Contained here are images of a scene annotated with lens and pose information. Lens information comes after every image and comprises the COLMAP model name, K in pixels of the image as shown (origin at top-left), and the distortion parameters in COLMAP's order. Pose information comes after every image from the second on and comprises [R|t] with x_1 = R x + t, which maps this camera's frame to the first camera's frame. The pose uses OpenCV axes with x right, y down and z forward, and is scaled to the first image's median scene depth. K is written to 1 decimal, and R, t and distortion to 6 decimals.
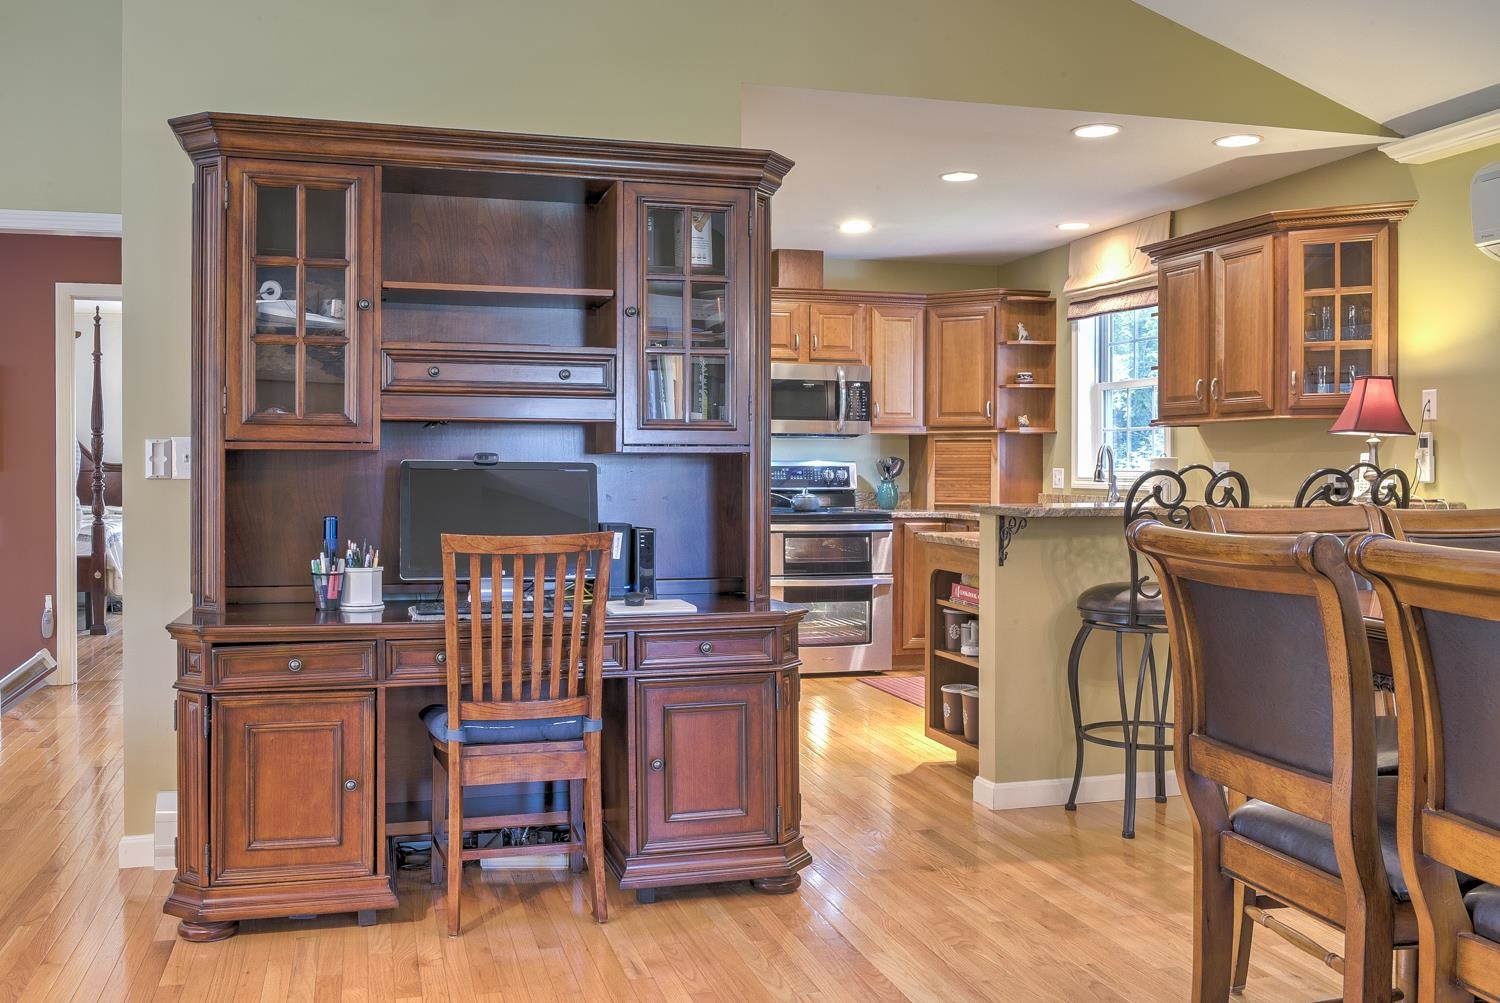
lens RADIAL K [[1321.0, 0, 716.6], [0, 1321.0, 482.4], [0, 0, 1]] dist [-0.023225, 0.017867]
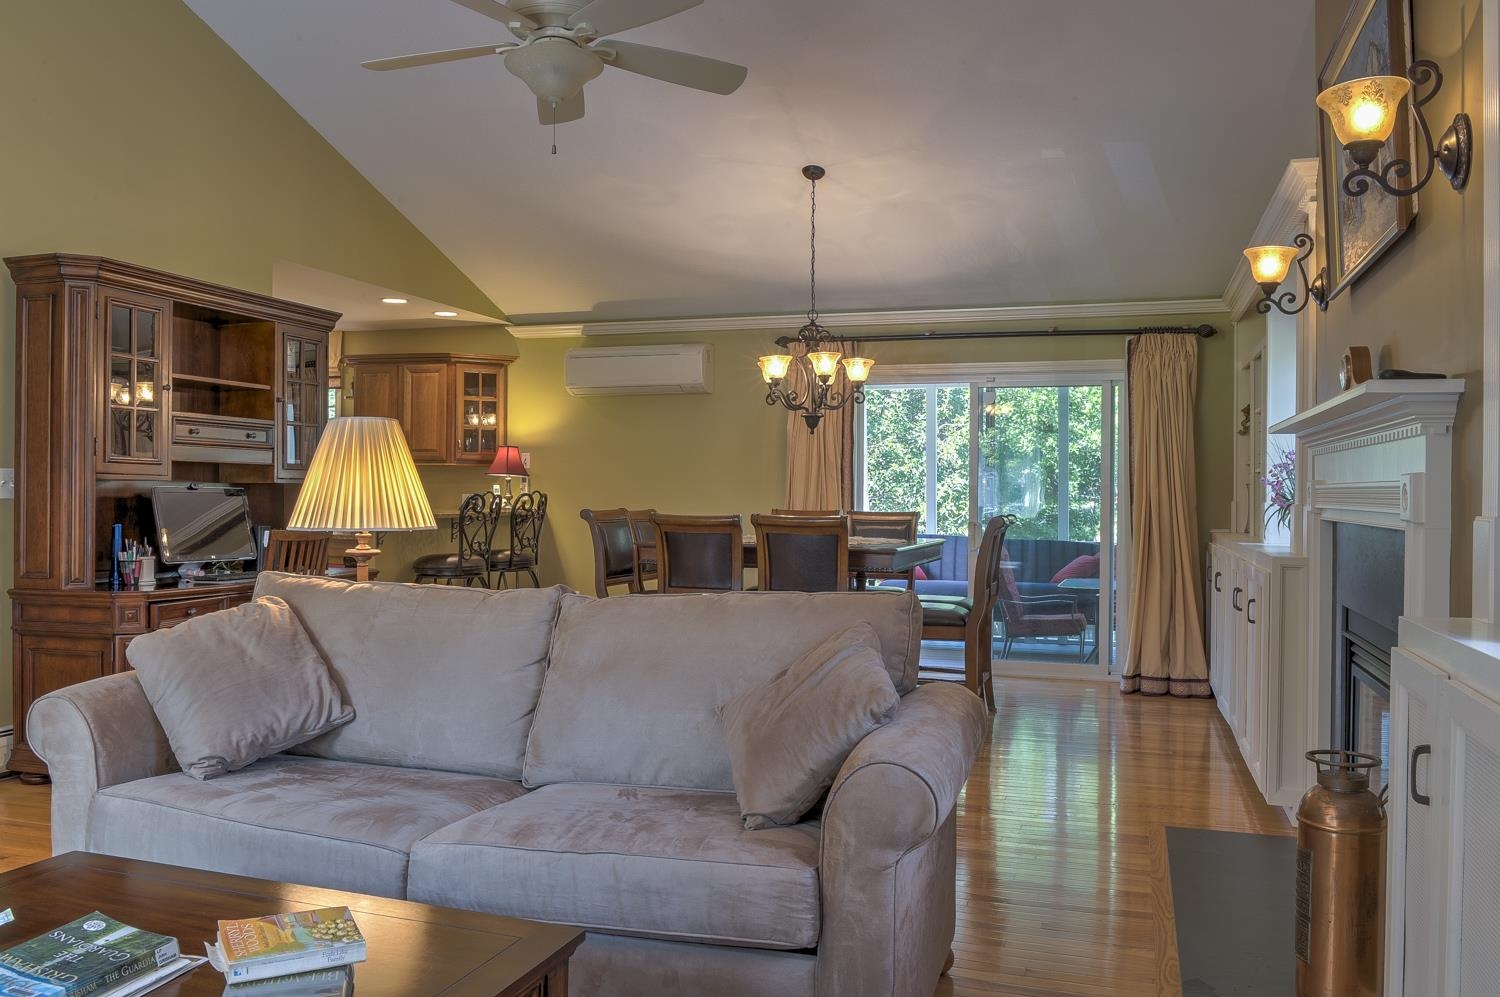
lens RADIAL K [[1174.9, 0, 749.5], [0, 1174.9, 490.0], [0, 0, 1]] dist [-0.030470, -0.008771]
pose [[0.545715, 0.004116, 0.837961, -0.513165], [0.005108, 0.999953, -0.008239, 0.000945], [-0.837955, 0.008777, 0.545668, -0.168095]]
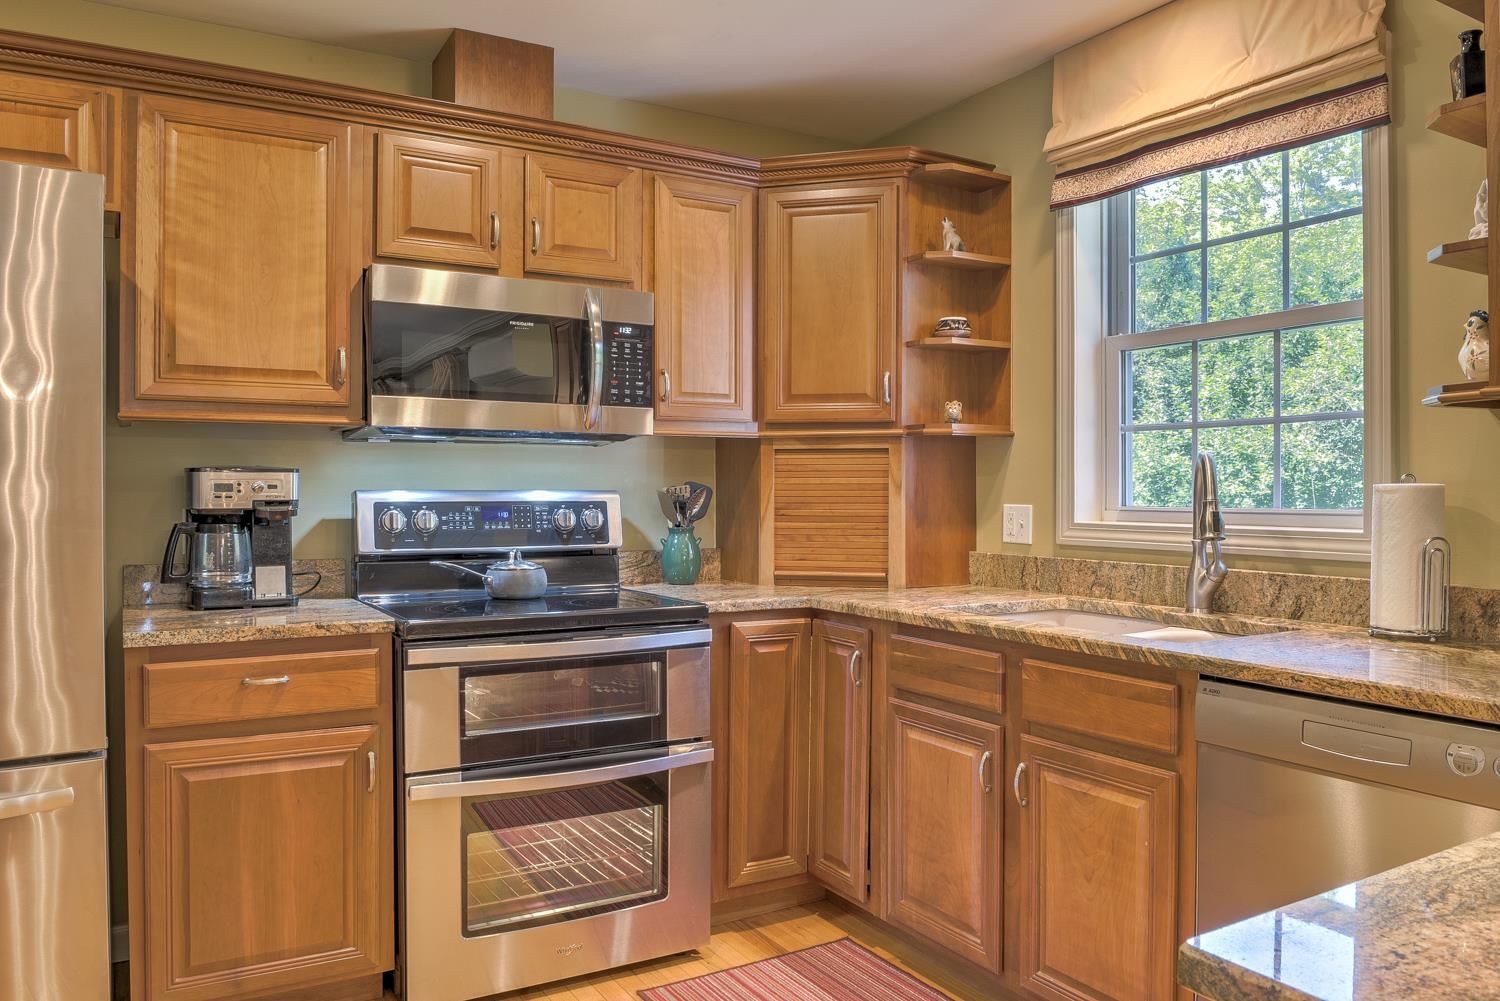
lens RADIAL K [[1082.7, 0, 761.2], [0, 1082.7, 500.0], [0, 0, 1]] dist [-0.052675, 0.001756]
pose [[0.960538, -0.002684, 0.278134, 0.047817], [0.005036, 0.999957, -0.007742, -0.010132], [-0.278102, 0.008837, 0.960511, 0.655202]]
